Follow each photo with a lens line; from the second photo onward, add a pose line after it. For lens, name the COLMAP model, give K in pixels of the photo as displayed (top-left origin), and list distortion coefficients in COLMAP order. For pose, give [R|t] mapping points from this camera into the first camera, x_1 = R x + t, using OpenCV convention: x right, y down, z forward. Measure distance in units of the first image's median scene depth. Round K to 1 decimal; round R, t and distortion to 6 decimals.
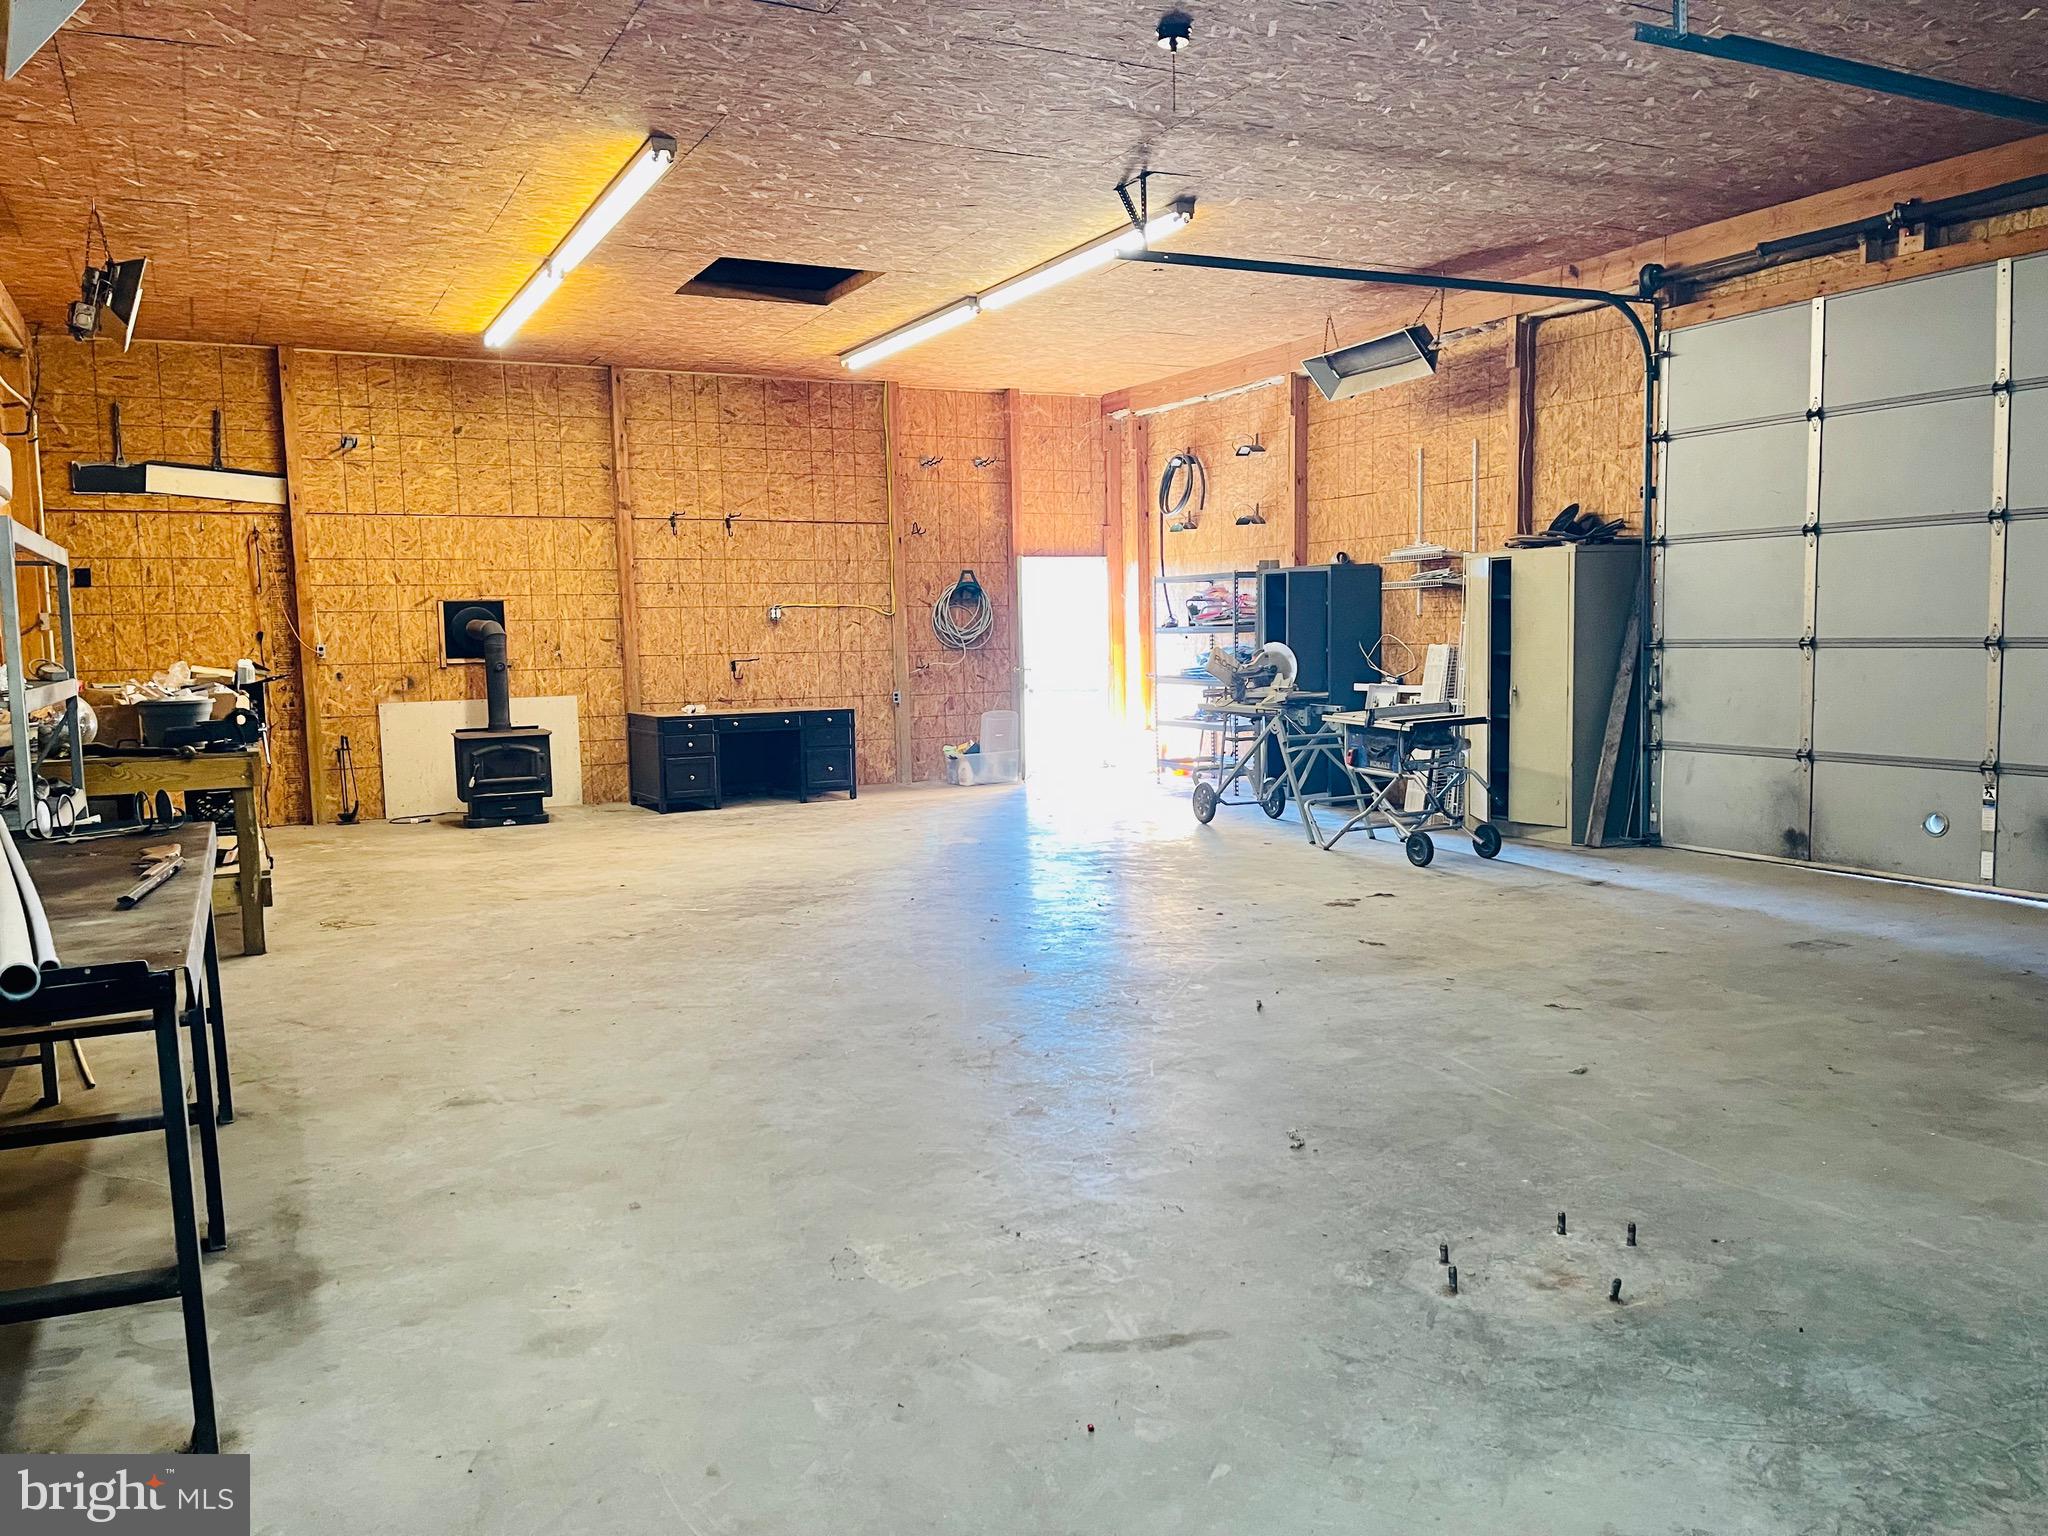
lens RADIAL K [[1555.9, 0, 1010.8], [0, 1555.9, 794.7], [0, 0, 1]] dist [0.042887, -0.031568]
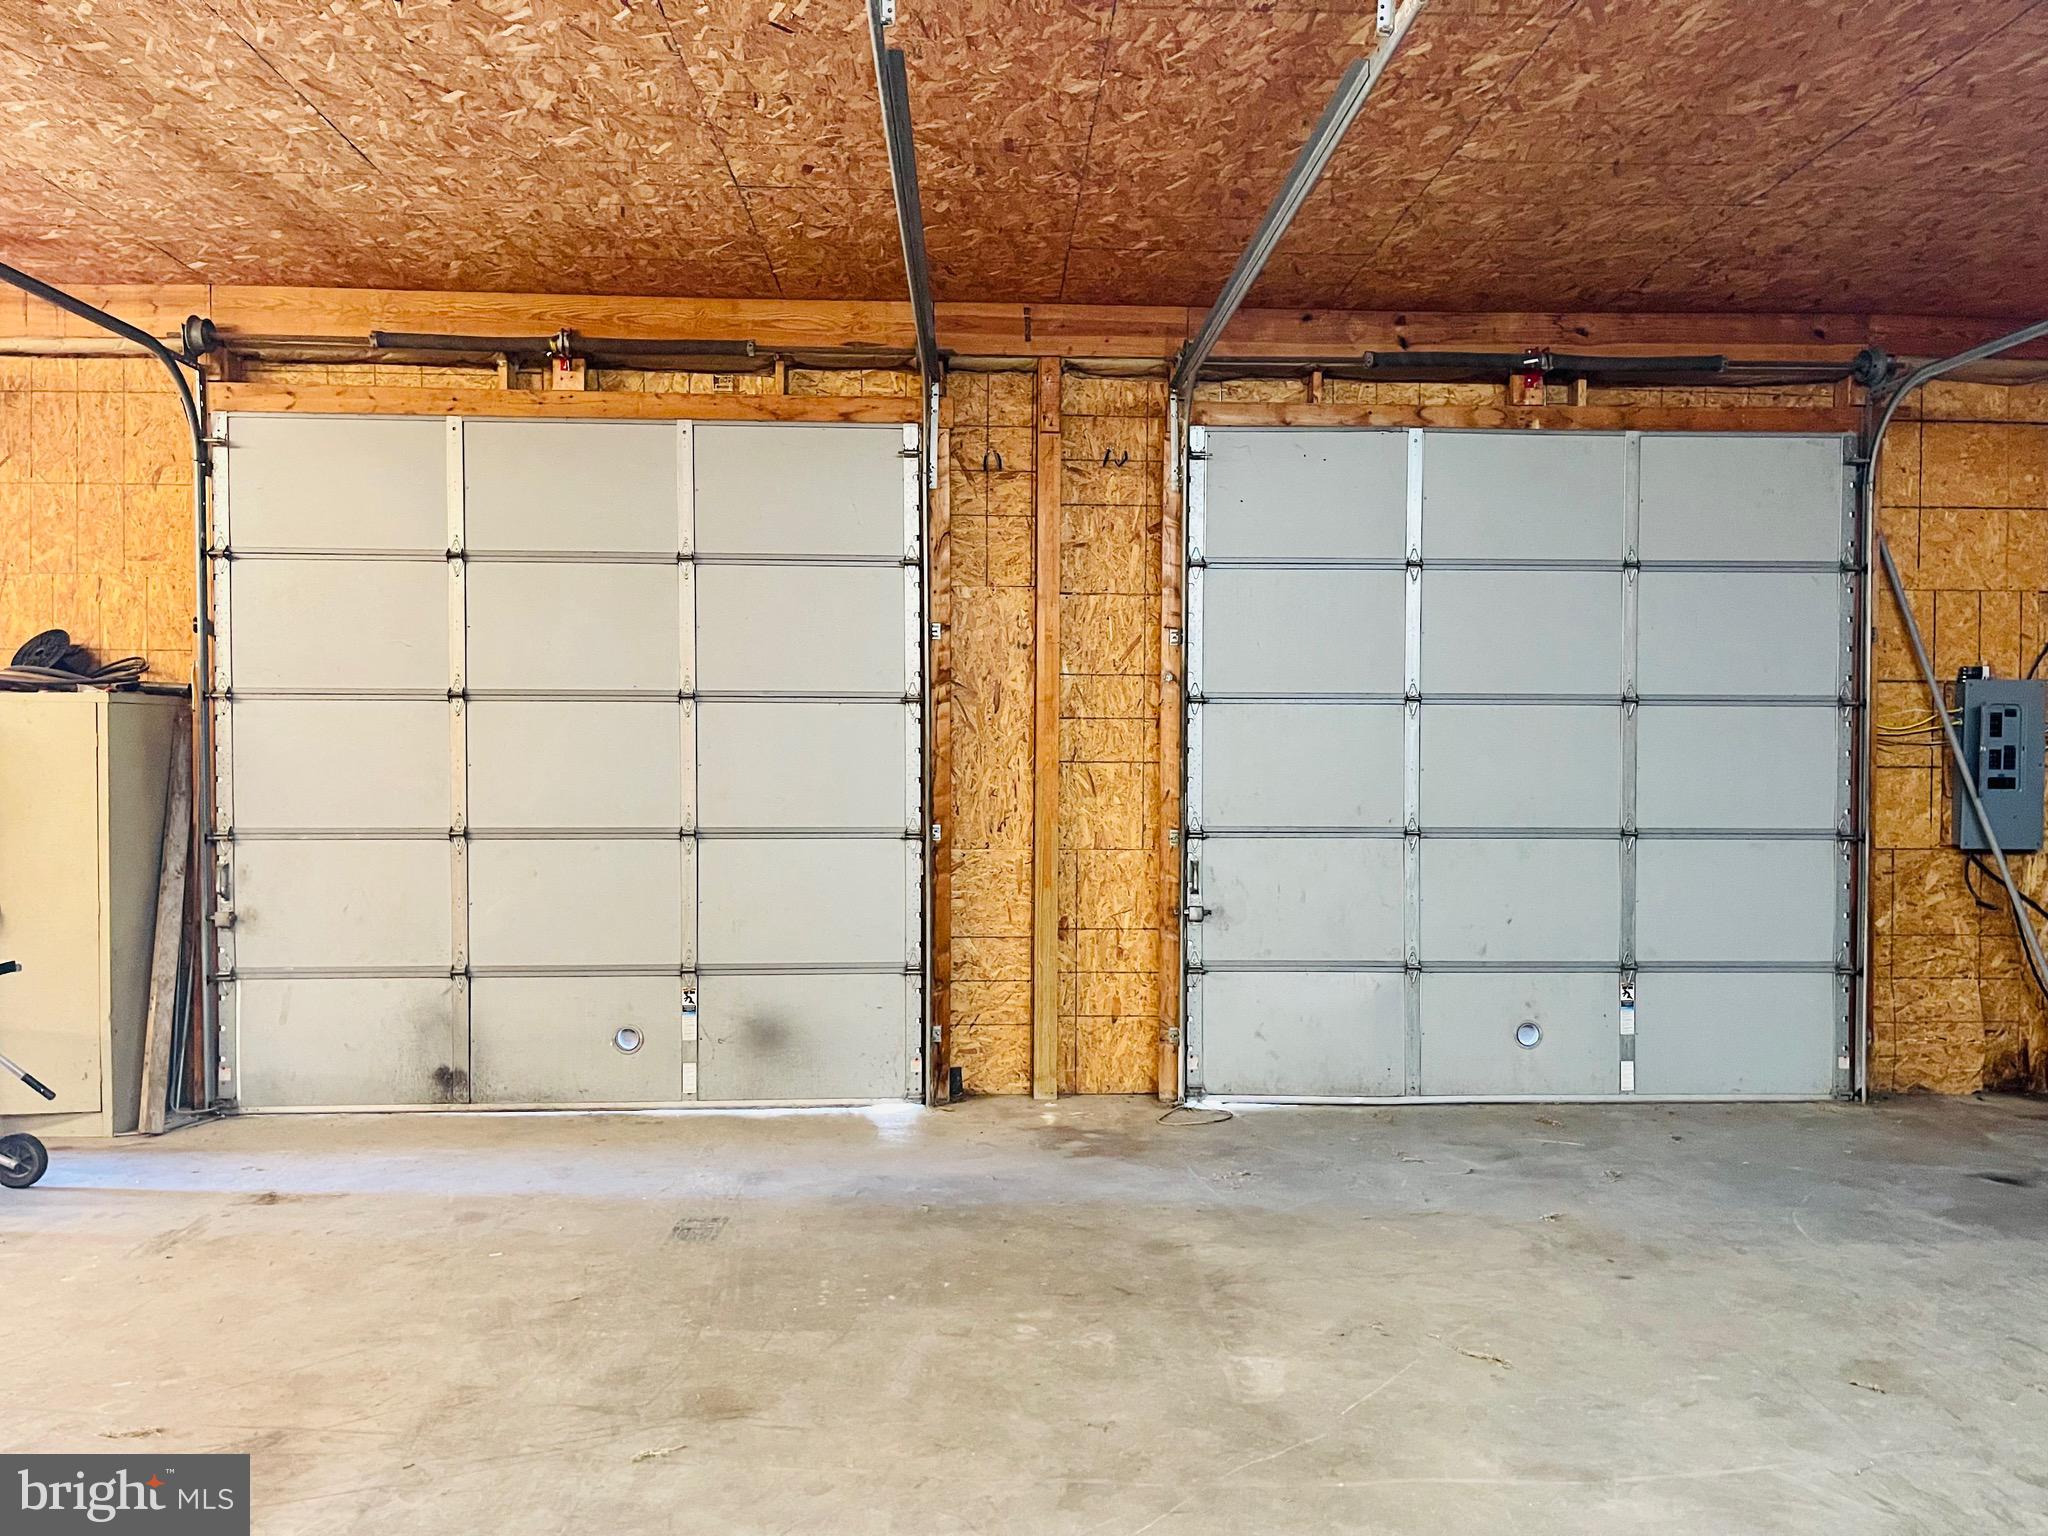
lens RADIAL K [[1555.9, 0, 1025.9], [0, 1555.9, 783.3], [0, 0, 1]] dist [0.042887, -0.031568]
pose [[0.415706, 0.008241, 0.909462, -0.112842], [0.088470, 0.994850, -0.049454, -0.062455], [-0.905186, 0.101018, 0.412836, 0.444184]]
